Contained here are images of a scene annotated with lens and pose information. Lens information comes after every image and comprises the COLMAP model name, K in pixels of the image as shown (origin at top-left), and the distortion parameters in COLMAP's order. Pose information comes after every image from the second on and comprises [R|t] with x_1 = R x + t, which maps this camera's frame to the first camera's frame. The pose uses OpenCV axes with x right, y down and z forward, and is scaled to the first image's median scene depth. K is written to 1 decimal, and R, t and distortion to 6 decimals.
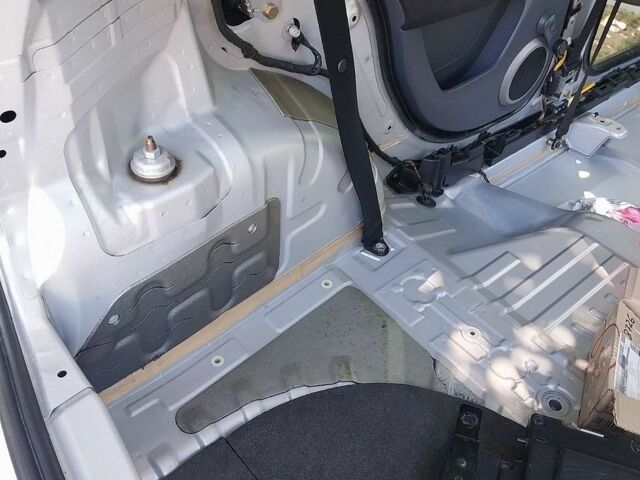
lens RADIAL K [[648.0, 0, 318.9], [0, 648.0, 228.6], [0, 0, 1]] dist [0.128404, -0.308594]
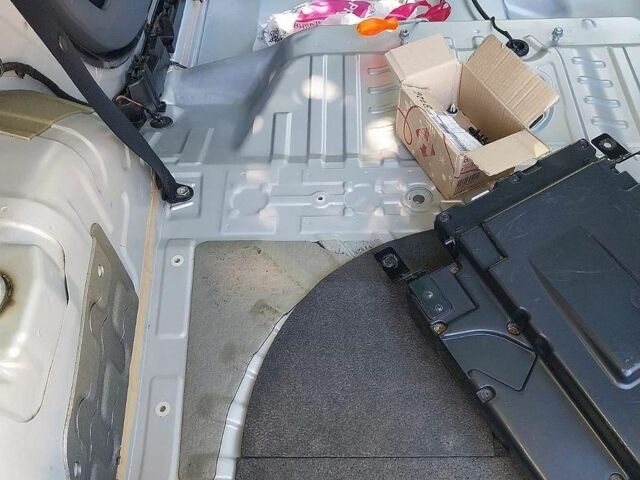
lens RADIAL K [[648.0, 0, 318.9], [0, 648.0, 228.6], [0, 0, 1]] dist [0.128404, -0.308594]
pose [[0.662050, -0.661001, 0.353225, -0.112009], [0.583277, 0.750385, 0.310983, -0.086682], [-0.470615, 0.000142, 0.882339, 0.083947]]
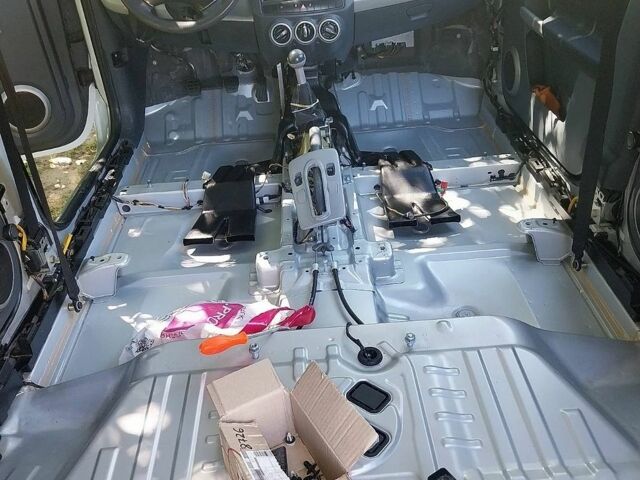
lens RADIAL K [[648.0, 0, 318.9], [0, 648.0, 228.6], [0, 0, 1]] dist [0.128404, -0.308594]
pose [[0.613257, -0.520445, 0.594182, 0.082728], [0.623436, 0.780826, 0.040477, -0.044011], [-0.485019, 0.345612, 0.803311, 0.029386]]
